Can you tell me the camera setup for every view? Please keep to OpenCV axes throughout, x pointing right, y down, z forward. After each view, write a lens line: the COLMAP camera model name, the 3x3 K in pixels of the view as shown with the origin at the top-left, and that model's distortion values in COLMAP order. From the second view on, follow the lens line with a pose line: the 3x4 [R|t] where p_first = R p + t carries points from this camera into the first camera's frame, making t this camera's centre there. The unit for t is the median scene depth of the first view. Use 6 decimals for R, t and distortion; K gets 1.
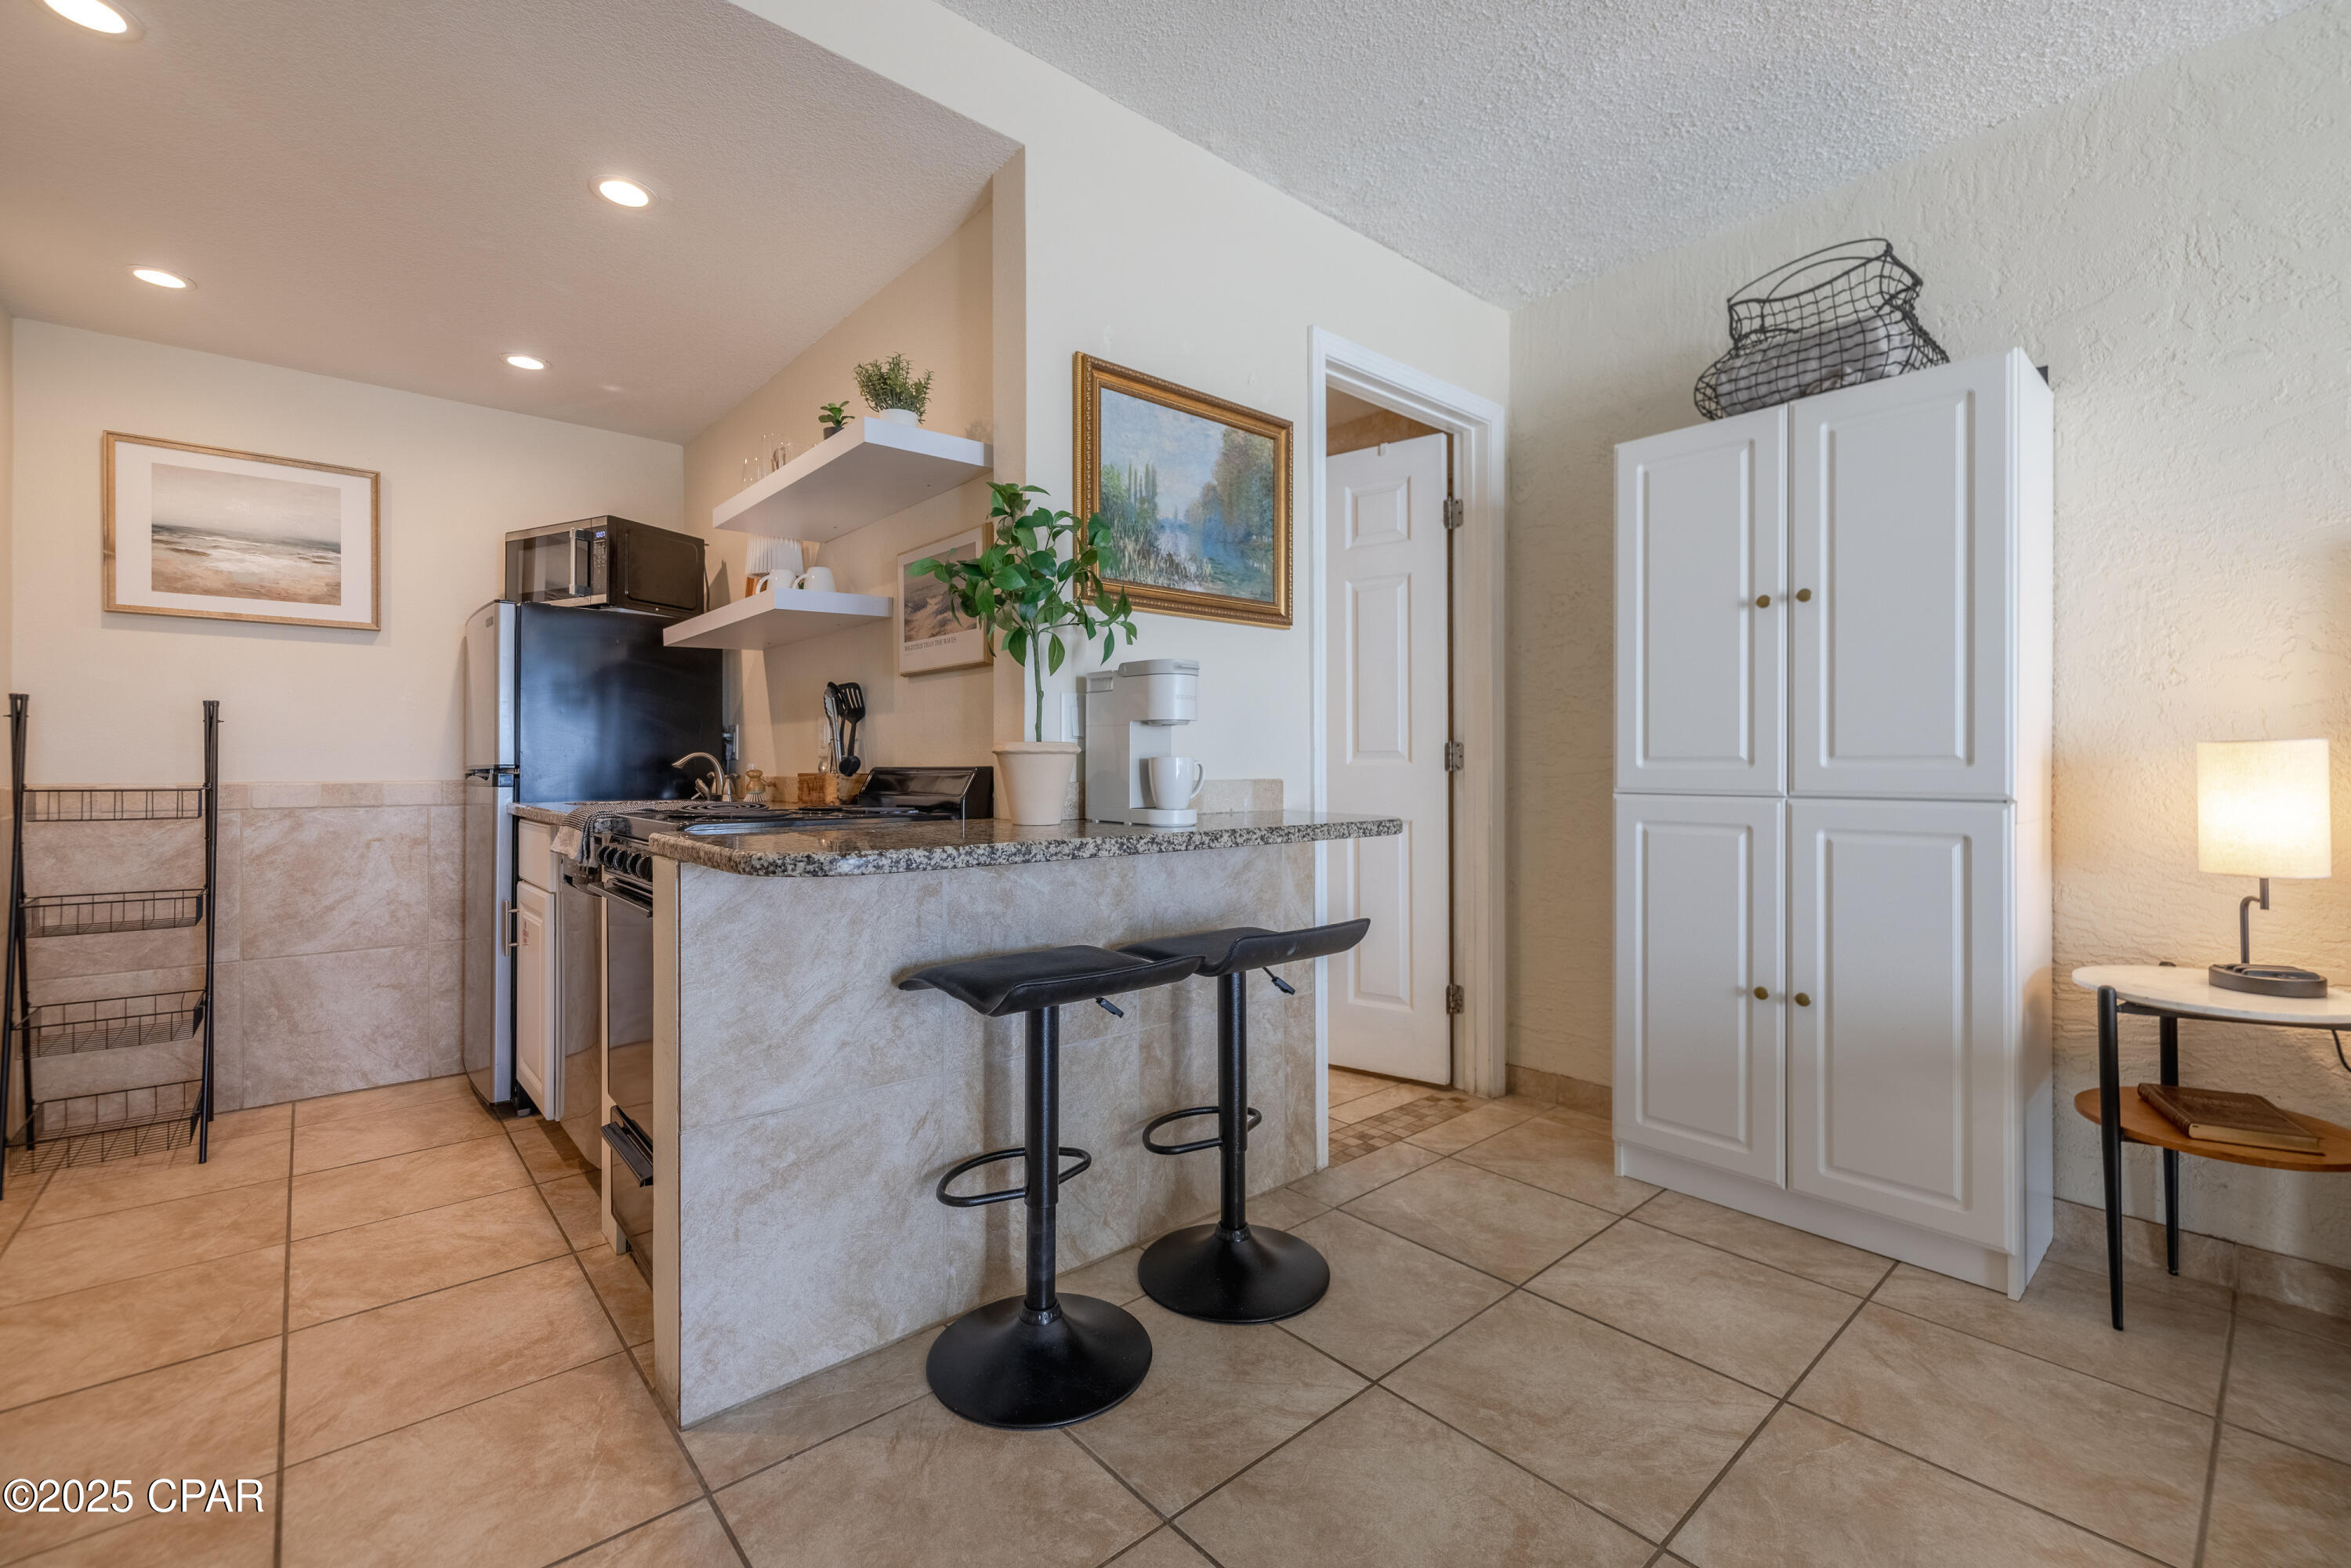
lens RADIAL K [[994.3, 0, 1169.2], [0, 994.3, 765.4], [0, 0, 1]] dist [-0.000022, 0.000194]
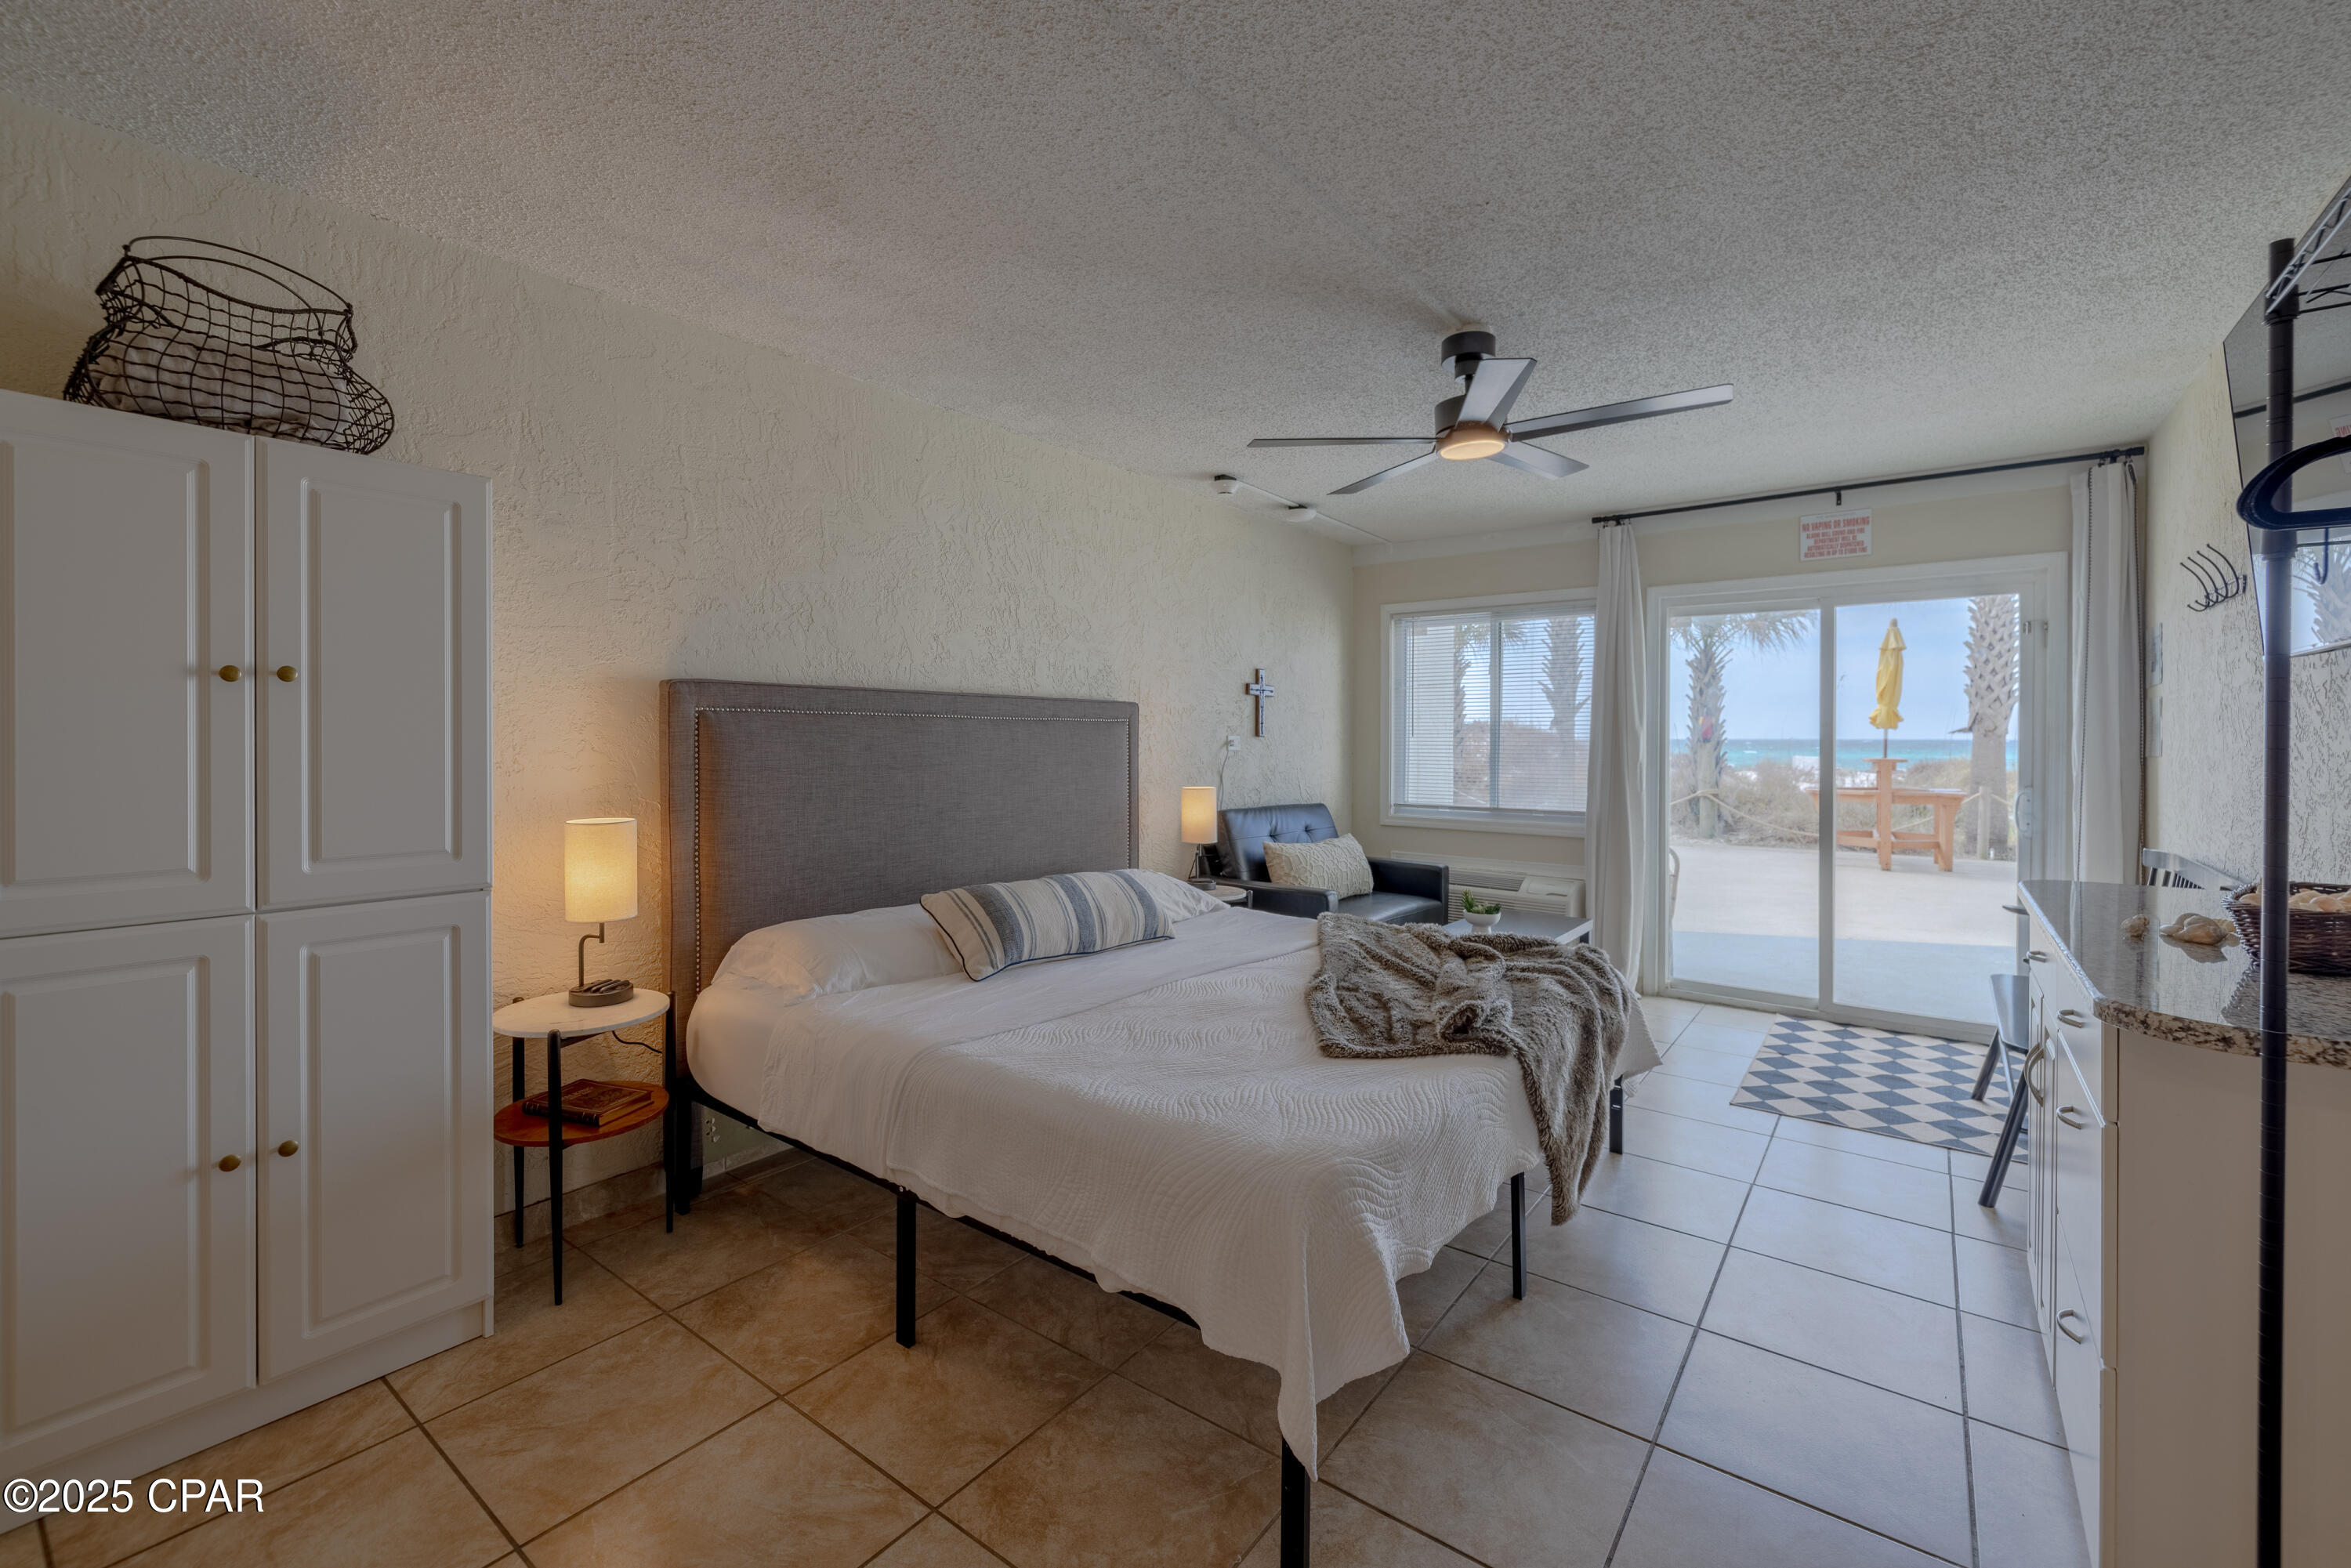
lens RADIAL K [[994.3, 0, 1165.0], [0, 994.3, 746.2], [0, 0, 1]] dist [-0.000022, 0.000194]
pose [[-0.202203, -0.004716, 0.979332, -0.309612], [-0.003340, 0.999986, 0.004126, -0.102780], [-0.979338, -0.002437, -0.202216, 0.388821]]
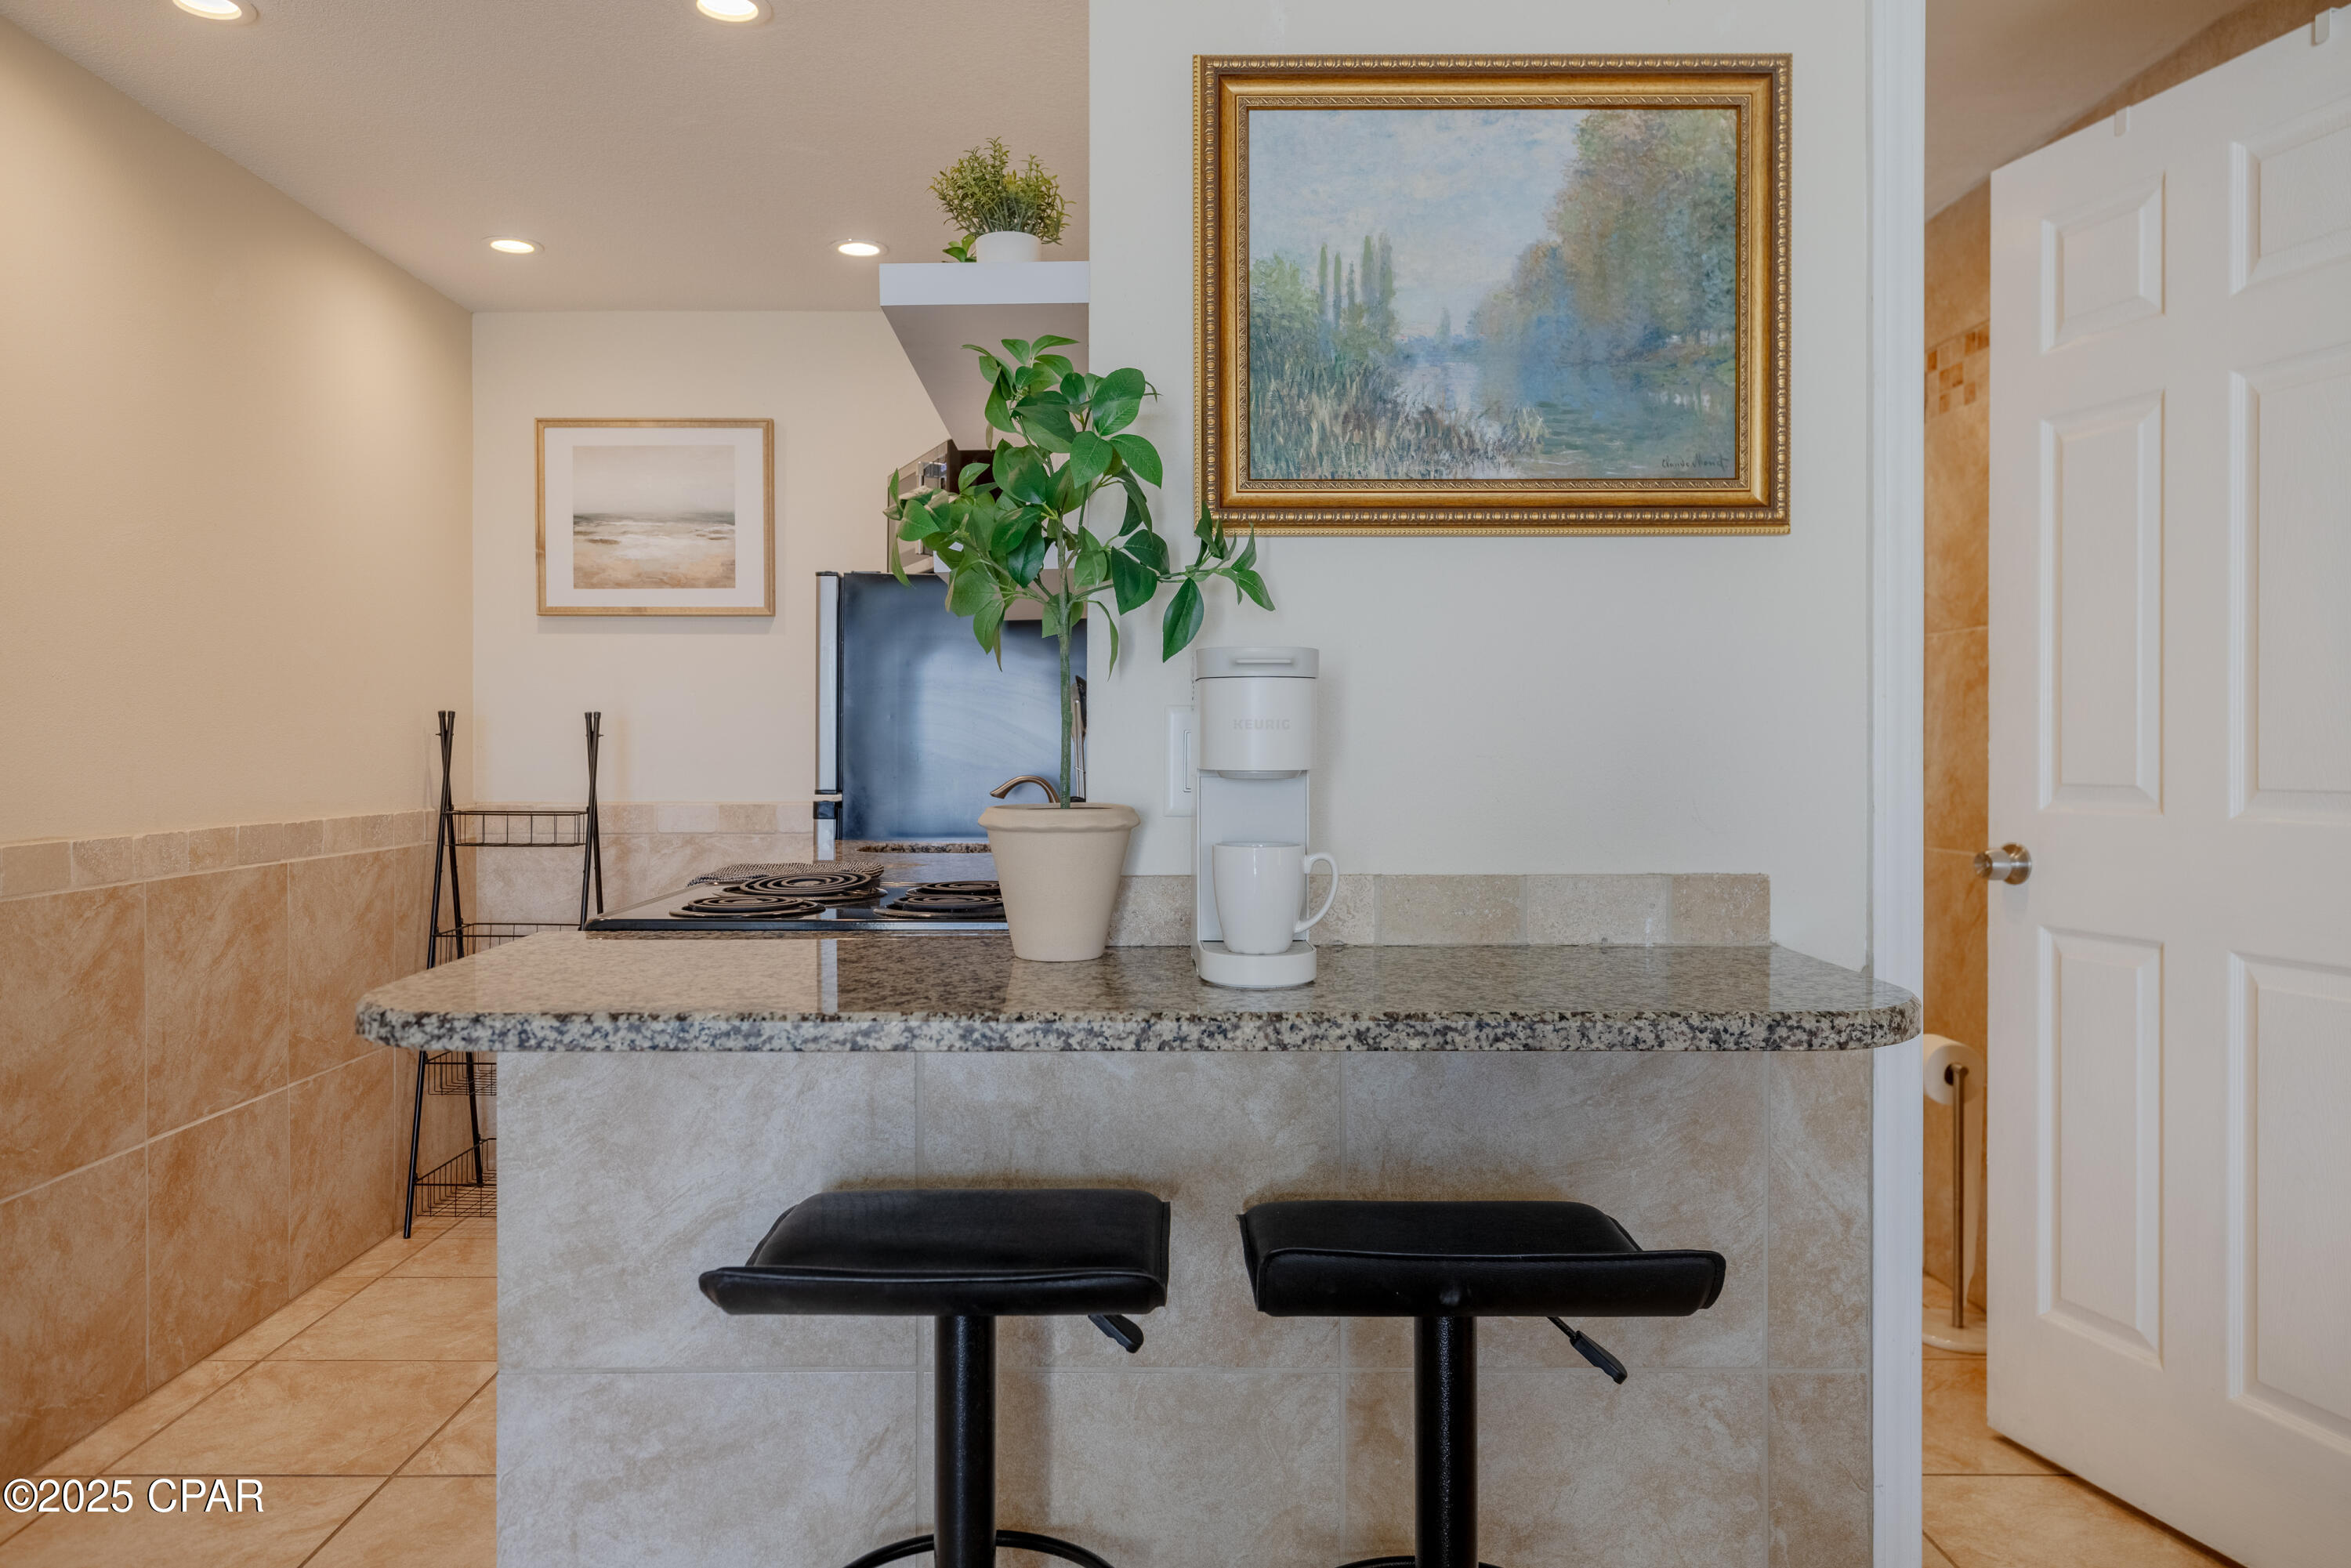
lens RADIAL K [[1595.3, 0, 1147.4], [0, 1595.3, 756.0], [0, 0, 1]] dist [-0.003497, 0.004566]
pose [[0.758685, 0.007069, -0.651420, 0.369855], [-0.000800, 0.999950, 0.009920, -0.046484], [0.651457, -0.007005, 0.758653, 0.289543]]
